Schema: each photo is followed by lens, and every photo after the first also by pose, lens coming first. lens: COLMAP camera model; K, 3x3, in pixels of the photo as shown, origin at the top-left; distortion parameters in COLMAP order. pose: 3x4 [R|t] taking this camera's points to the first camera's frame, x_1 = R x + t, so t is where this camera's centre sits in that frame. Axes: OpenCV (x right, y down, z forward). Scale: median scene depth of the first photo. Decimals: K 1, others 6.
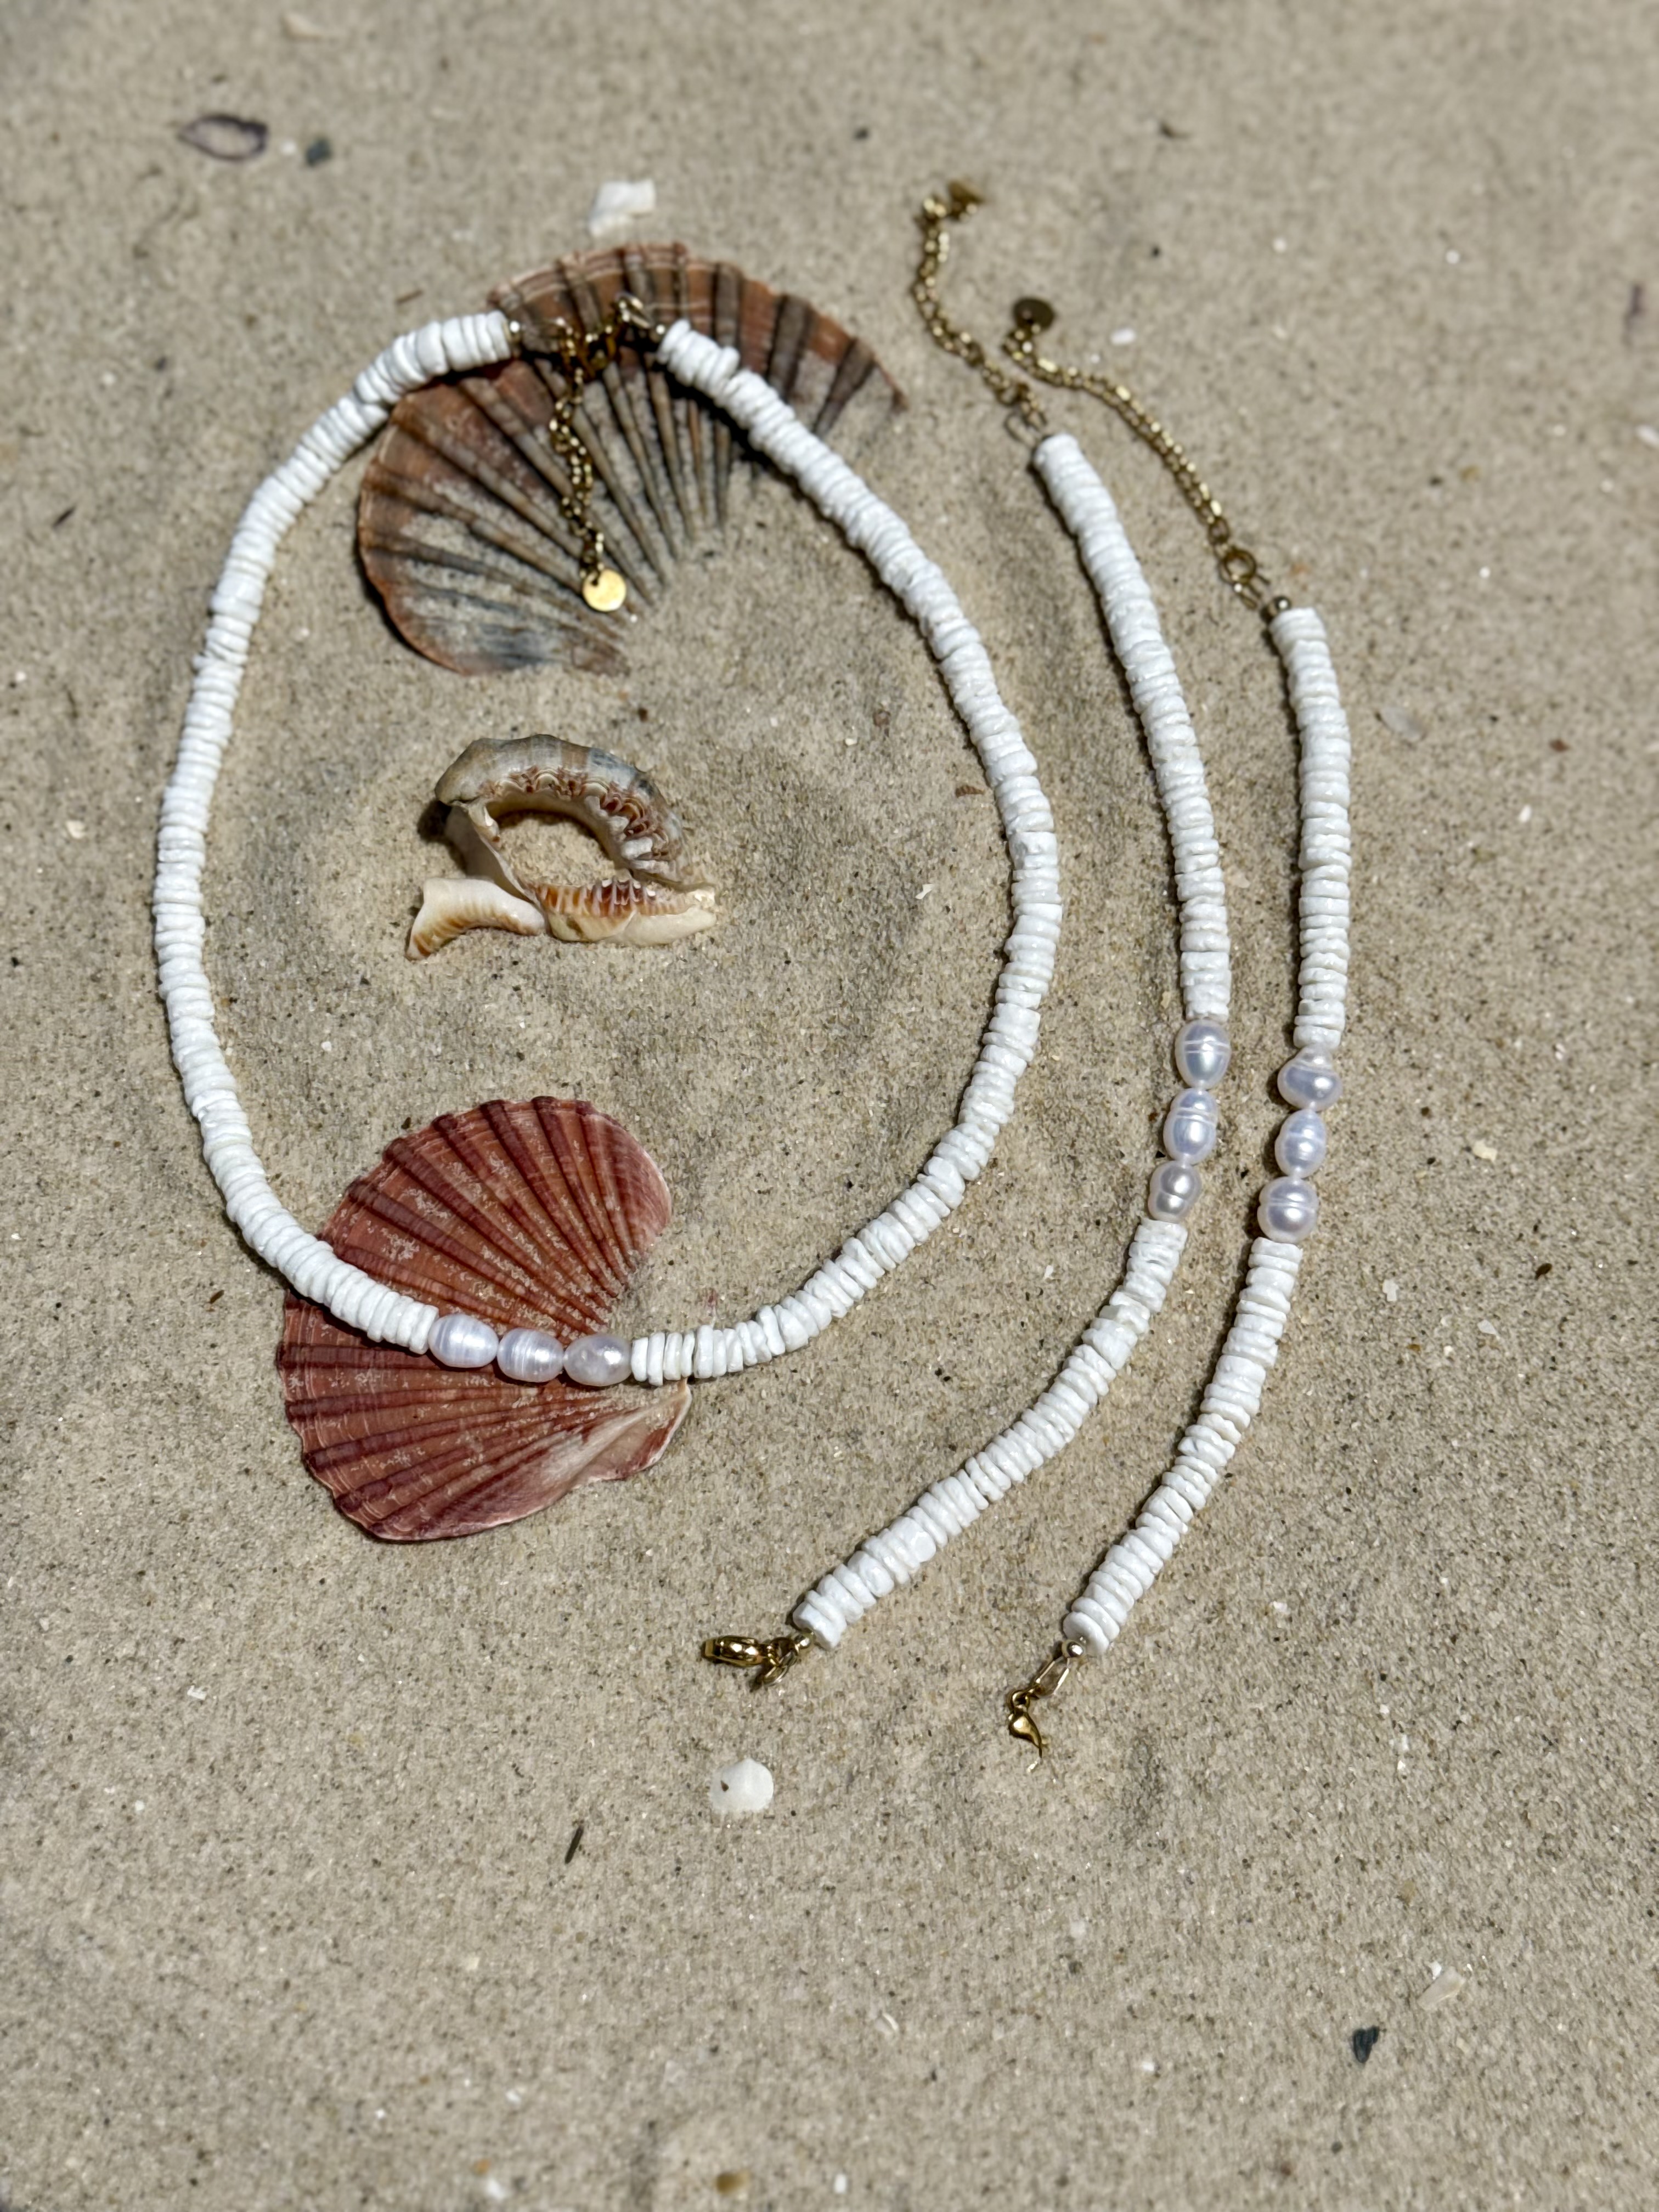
lens RADIAL K [[3244.8, 0, 829.5], [0, 3244.8, 1106.0], [0, 0, 1]] dist [0.210467, -0.524190]
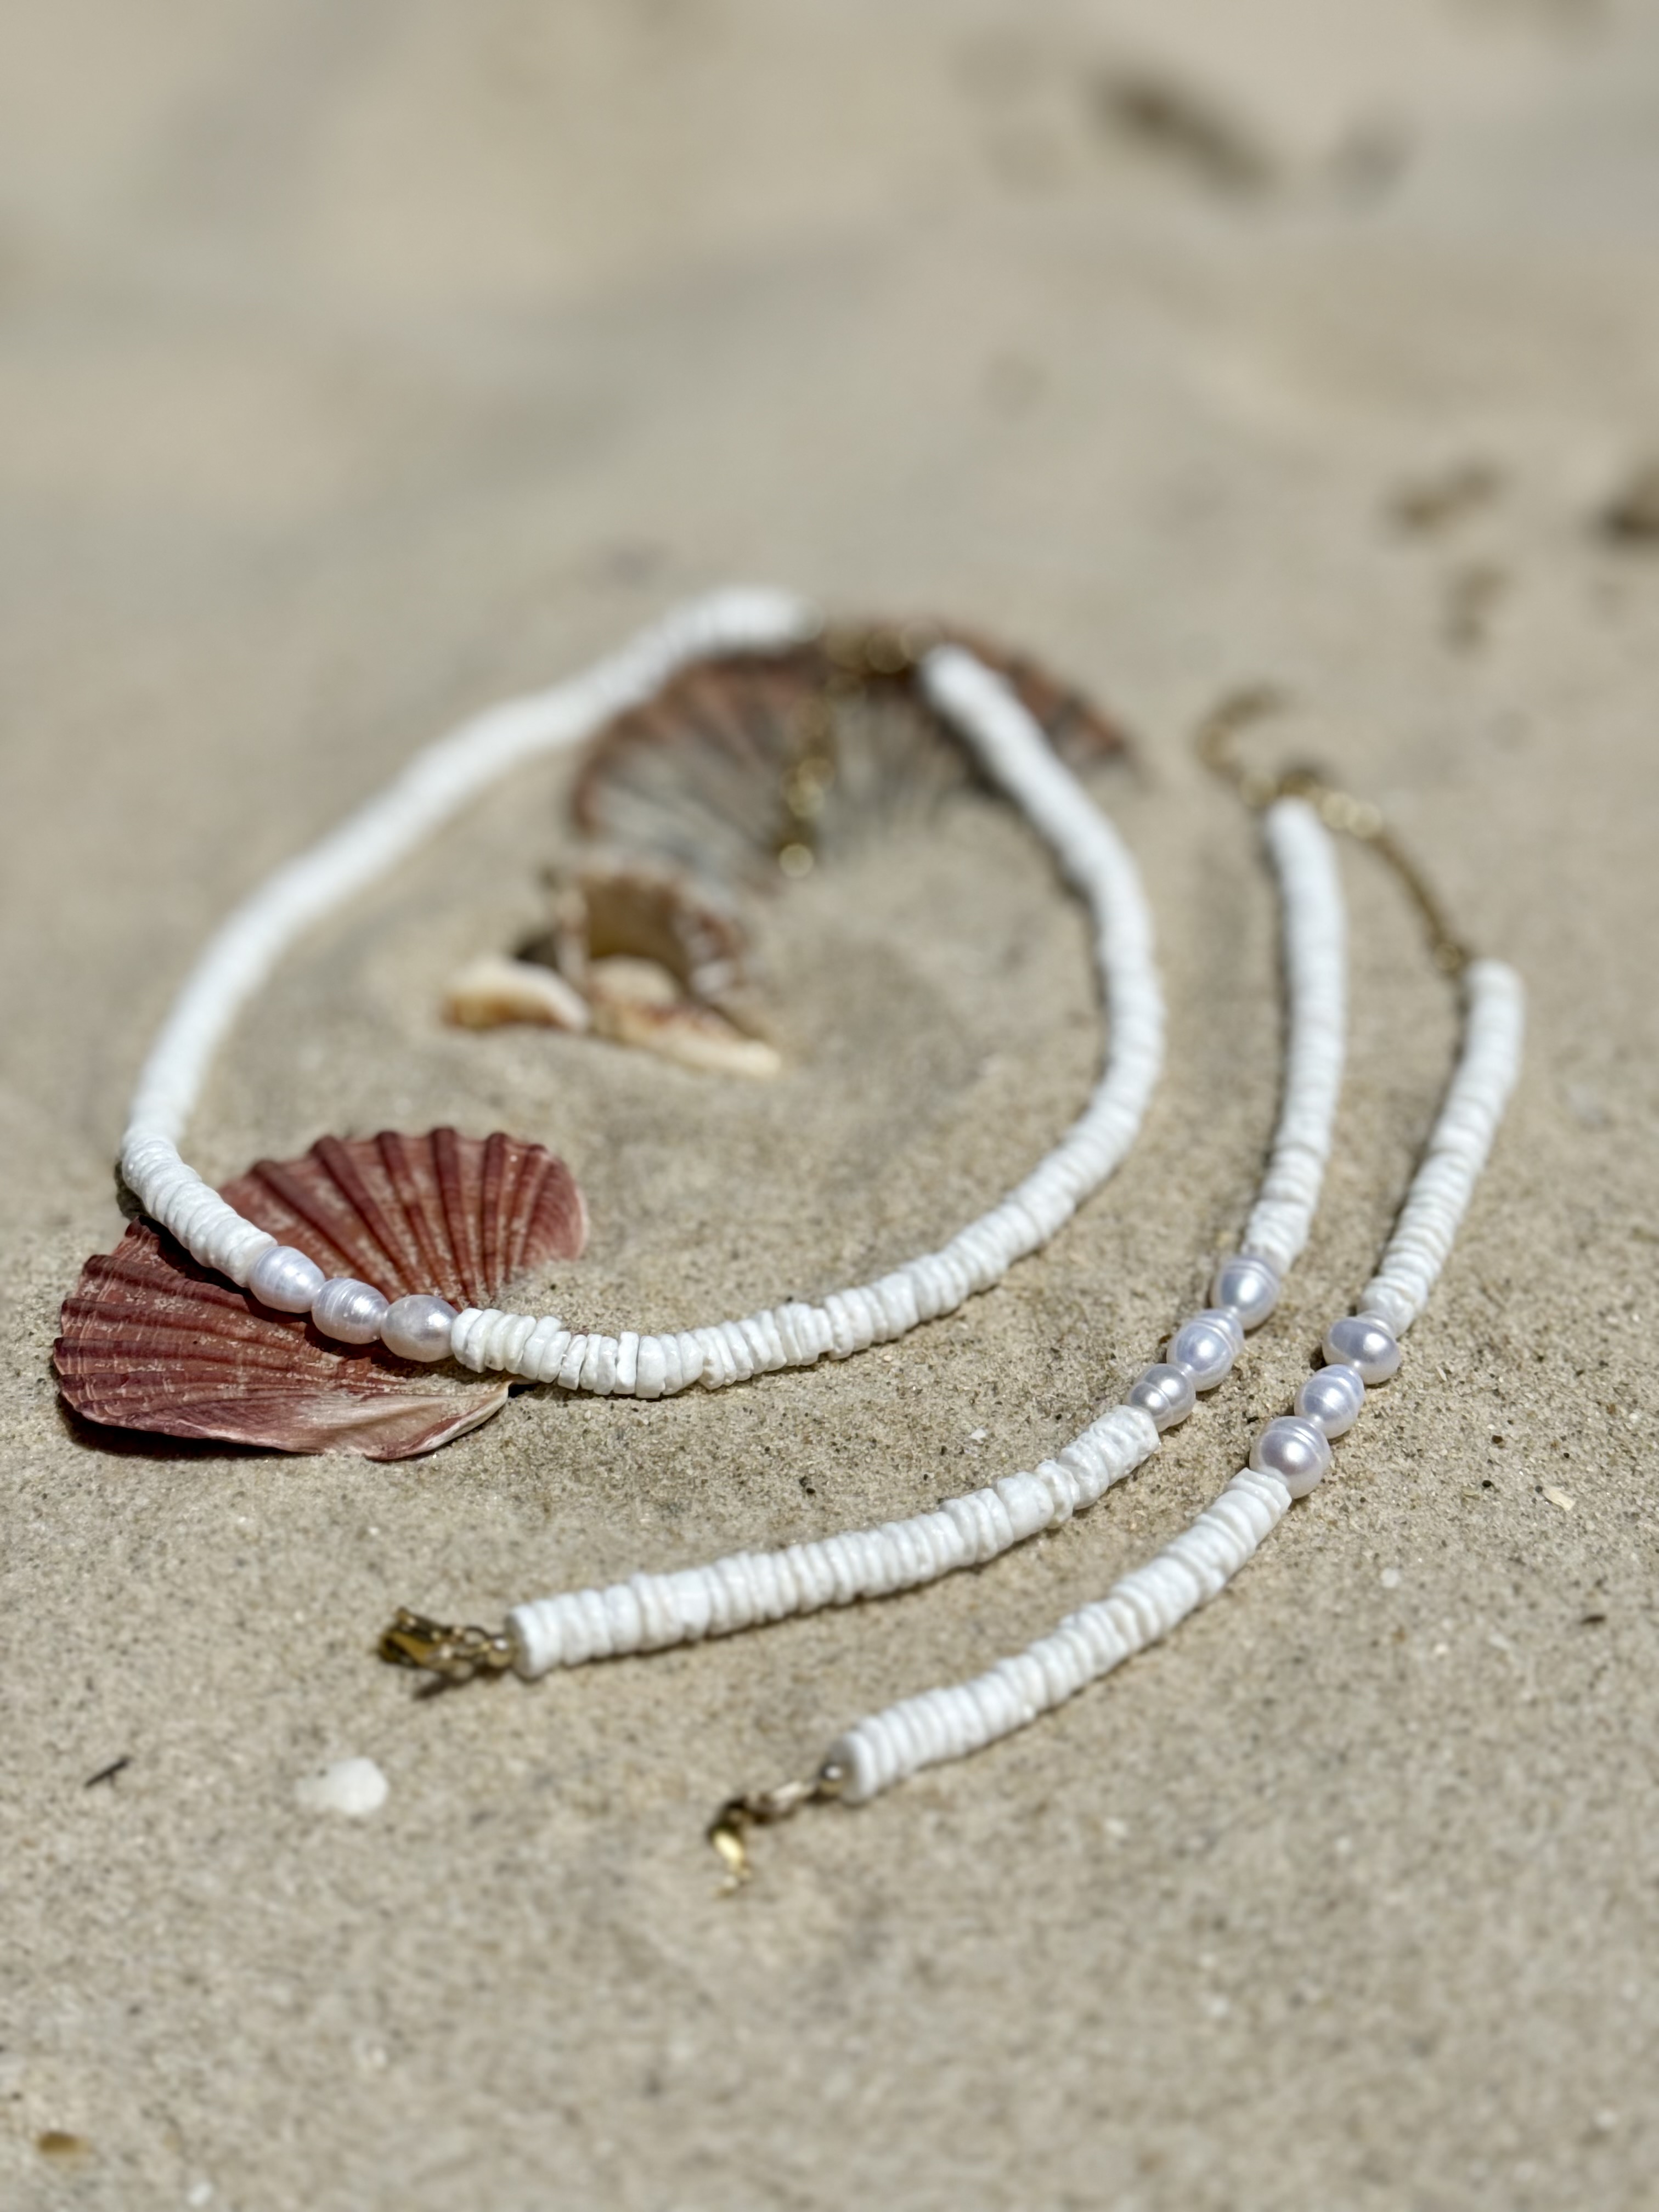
lens RADIAL K [[3244.8, 0, 829.5], [0, 3244.8, 1106.0], [0, 0, 1]] dist [0.210467, -0.524190]
pose [[0.931586, 0.251150, -0.262813, 0.221932], [-0.357919, 0.760132, -0.542305, 0.434273], [0.063572, 0.599269, 0.798020, 0.306379]]
